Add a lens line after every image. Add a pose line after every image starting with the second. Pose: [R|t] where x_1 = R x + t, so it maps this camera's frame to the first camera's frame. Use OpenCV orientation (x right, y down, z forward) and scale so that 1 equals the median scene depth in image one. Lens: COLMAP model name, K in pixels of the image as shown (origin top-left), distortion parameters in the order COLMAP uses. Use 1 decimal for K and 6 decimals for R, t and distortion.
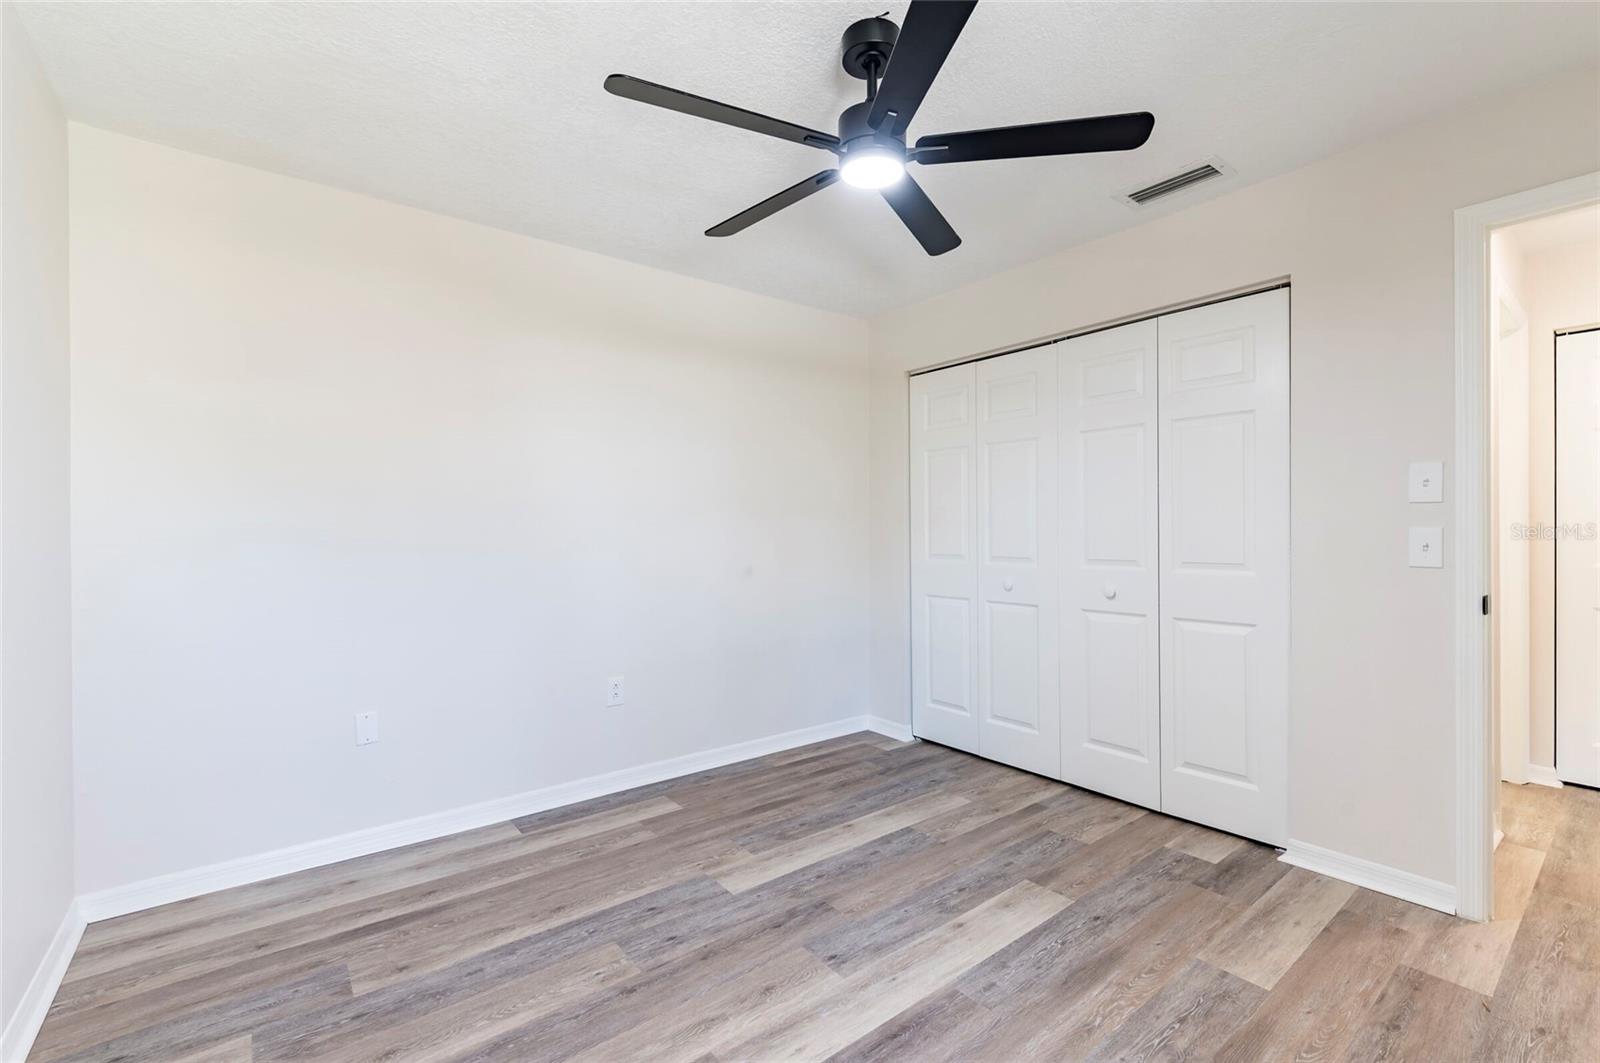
lens RADIAL K [[691.0, 0, 802.3], [0, 691.0, 523.9], [0, 0, 1]] dist [-0.002410, -0.000502]
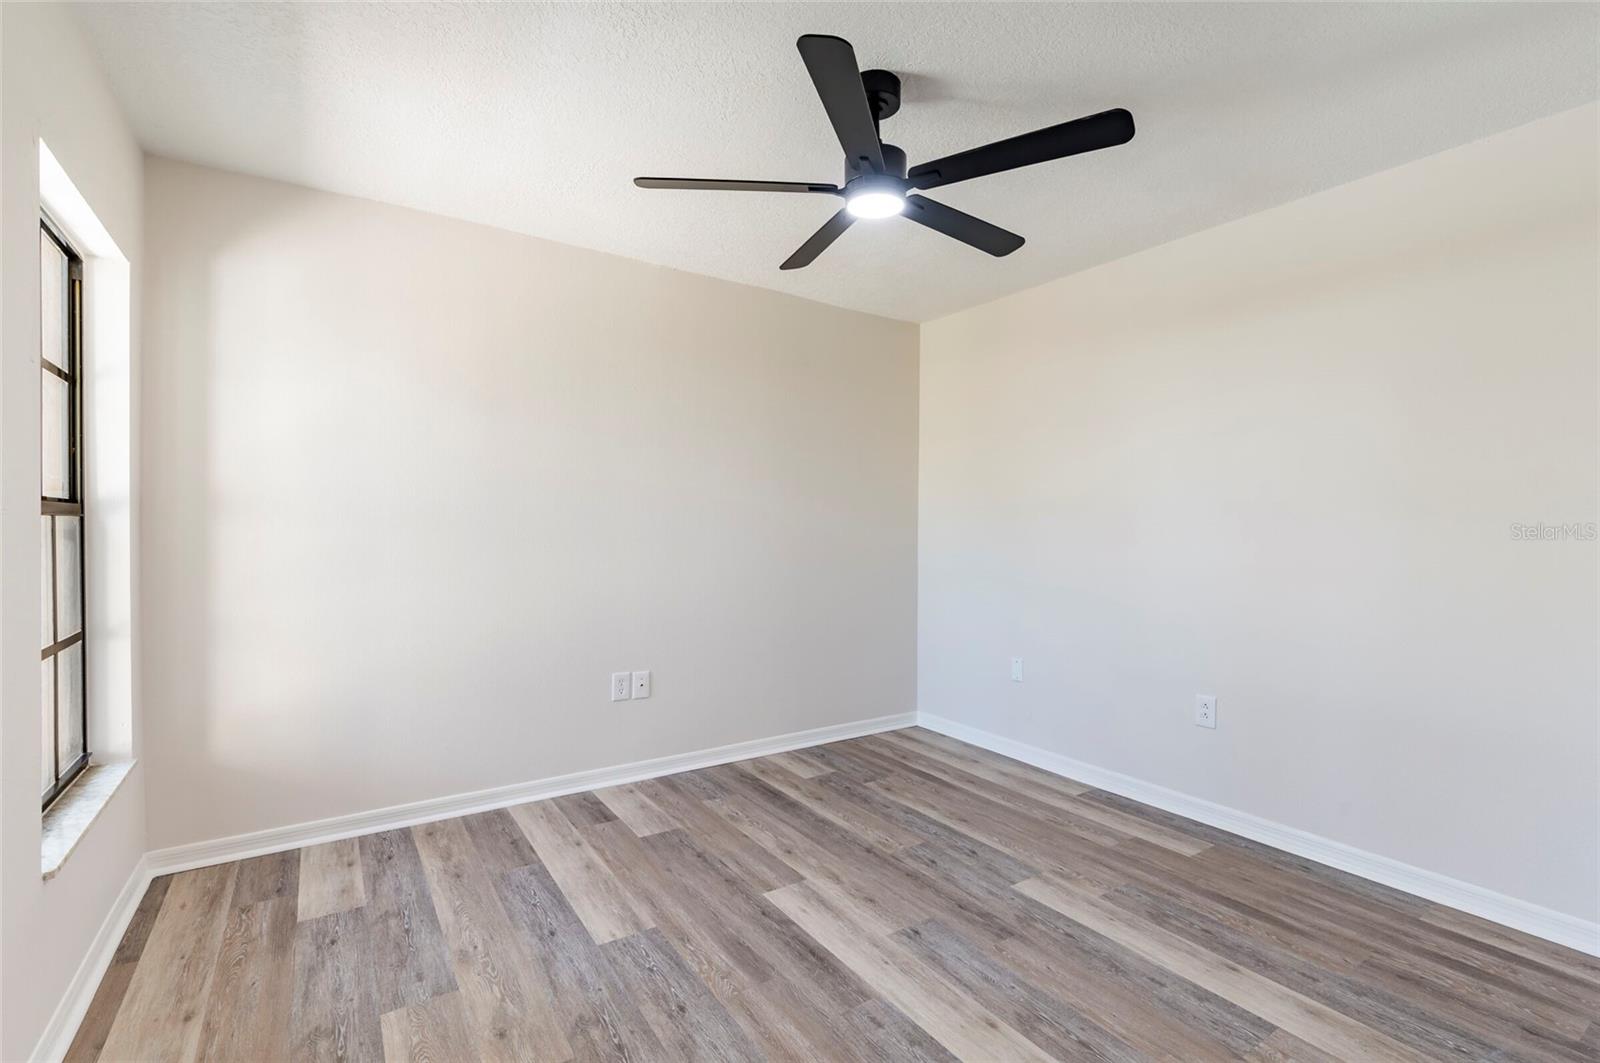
lens RADIAL K [[728.4, 0, 803.9], [0, 728.4, 531.0], [0, 0, 1]] dist [-0.001963, -0.000372]
pose [[-0.081293, 0.009512, -0.996645, 1.019747], [0.000205, 0.999955, 0.009526, 0.000045], [0.996690, 0.000570, -0.081292, 0.801798]]
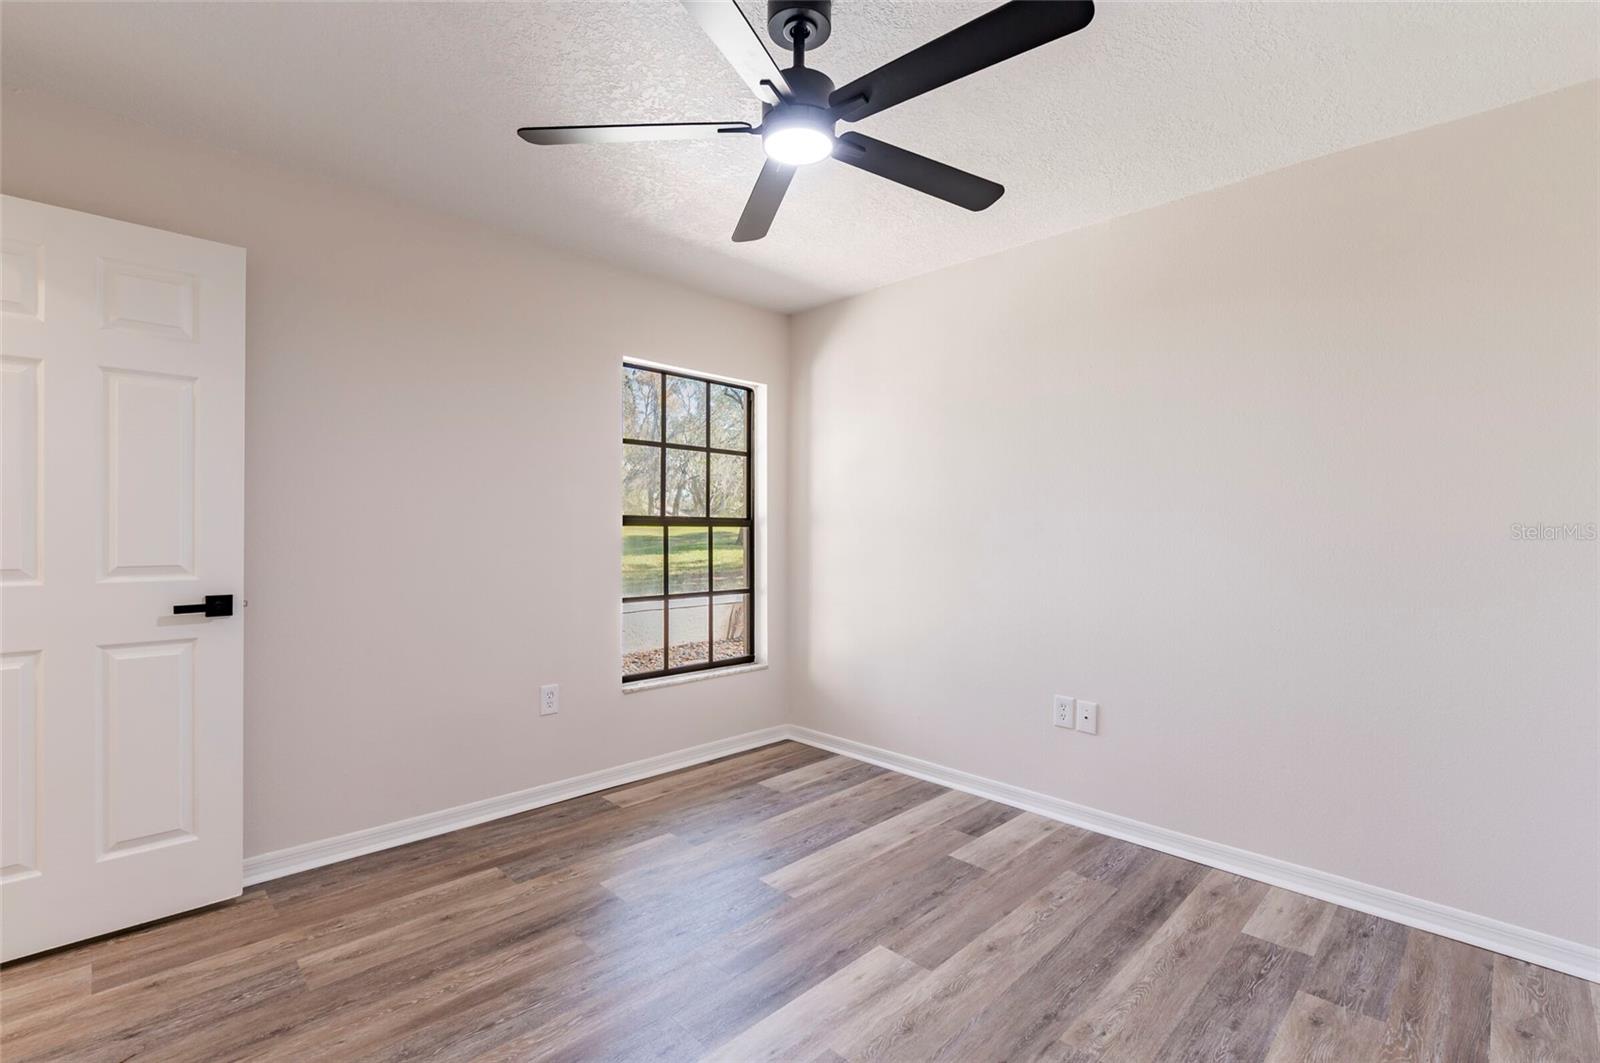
lens RADIAL K [[709.7, 0, 803.7], [0, 709.7, 530.4], [0, 0, 1]] dist [-0.003171, 0.000160]
pose [[-0.993127, -0.001295, -0.117037, 0.165414], [-0.000680, 0.999986, -0.005301, 0.006535], [0.117043, -0.005185, -0.993113, 1.572414]]
